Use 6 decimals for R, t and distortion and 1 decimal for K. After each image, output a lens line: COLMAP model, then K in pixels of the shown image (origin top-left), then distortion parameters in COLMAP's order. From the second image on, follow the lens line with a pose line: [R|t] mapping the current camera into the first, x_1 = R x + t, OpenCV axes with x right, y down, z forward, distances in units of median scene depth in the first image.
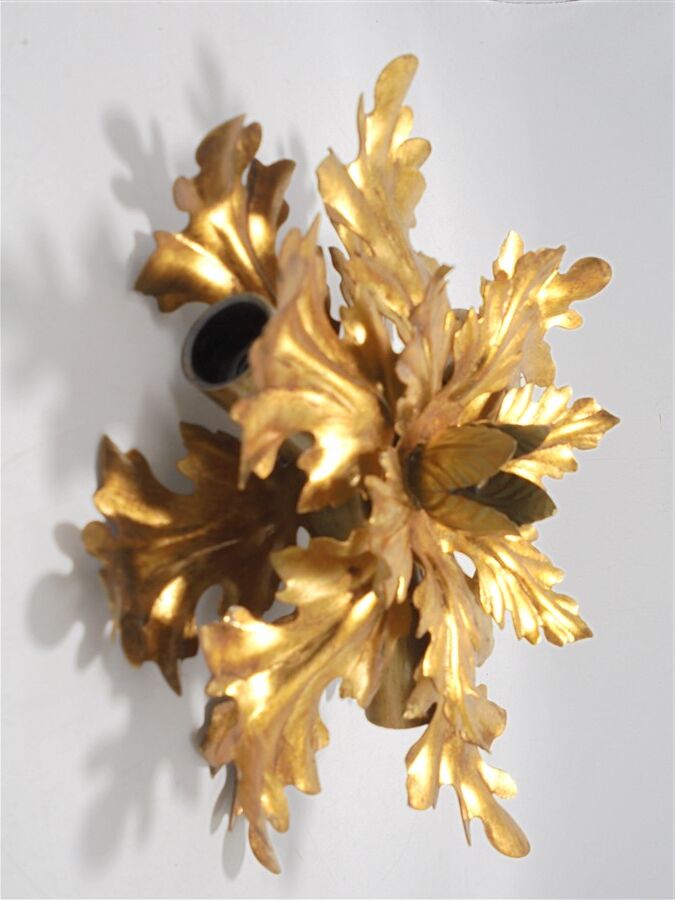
lens RADIAL K [[1019.0, 0, 337.5], [0, 1019.0, 450.0], [0, 0, 1]] dist [0.000023, 0.006076]
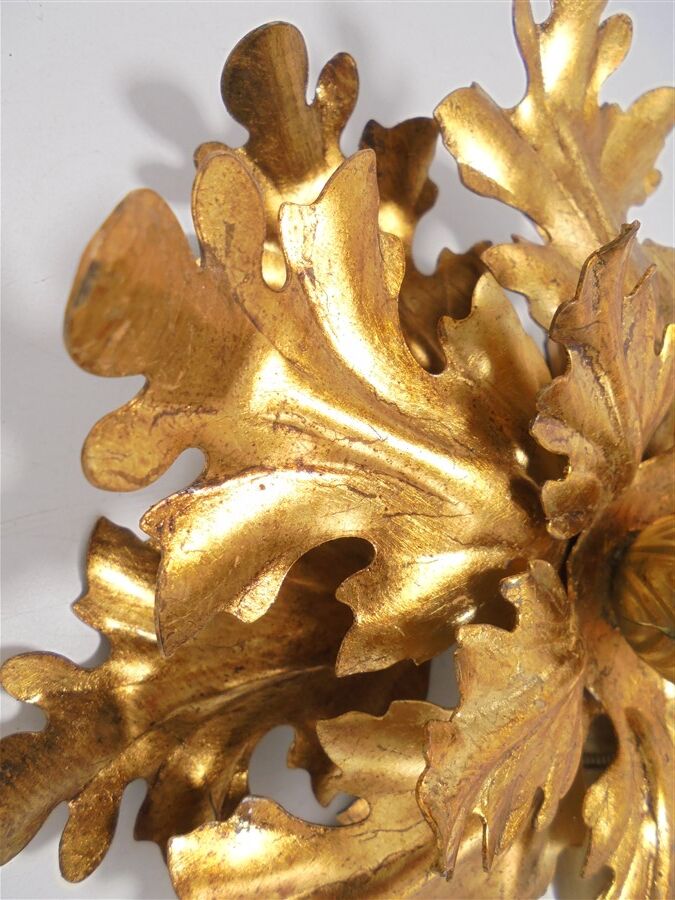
lens RADIAL K [[704.8, 0, 337.5], [0, 704.8, 450.0], [0, 0, 1]] dist [-0.127194, 0.169975]
pose [[0.897298, 0.033742, -0.440133, 0.112665], [-0.034387, 0.999387, 0.006513, -0.059620], [0.440083, 0.009291, 0.897909, 0.556415]]
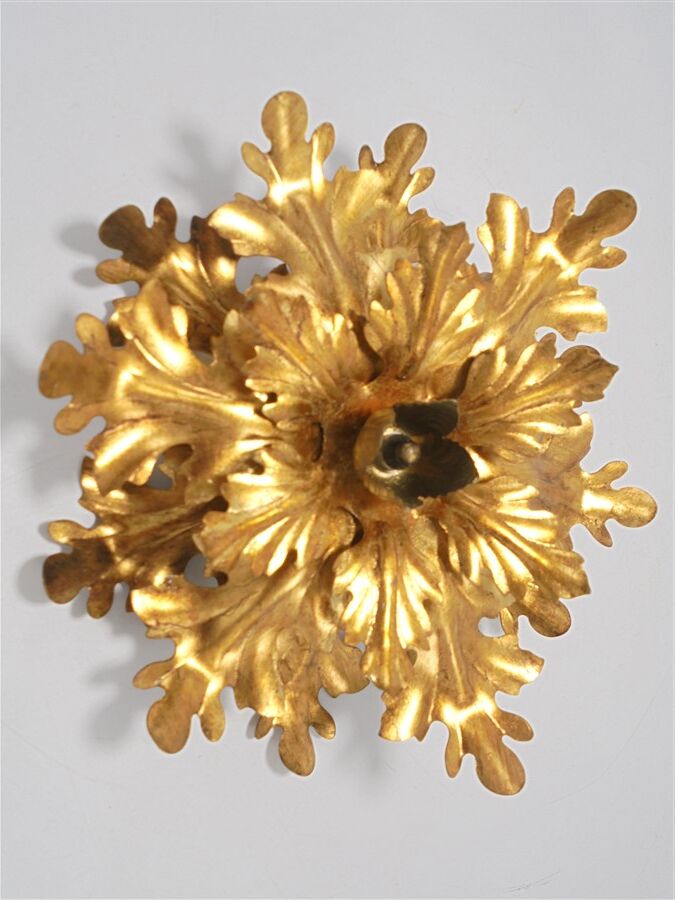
lens RADIAL K [[1019.0, 0, 337.5], [0, 1019.0, 450.0], [0, 0, 1]] dist [0.000023, 0.006076]
pose [[0.799456, -0.070370, -0.596589, 0.799338], [0.126948, 0.990477, 0.053286, -0.046021], [0.587158, -0.118336, 0.800776, 0.049457]]
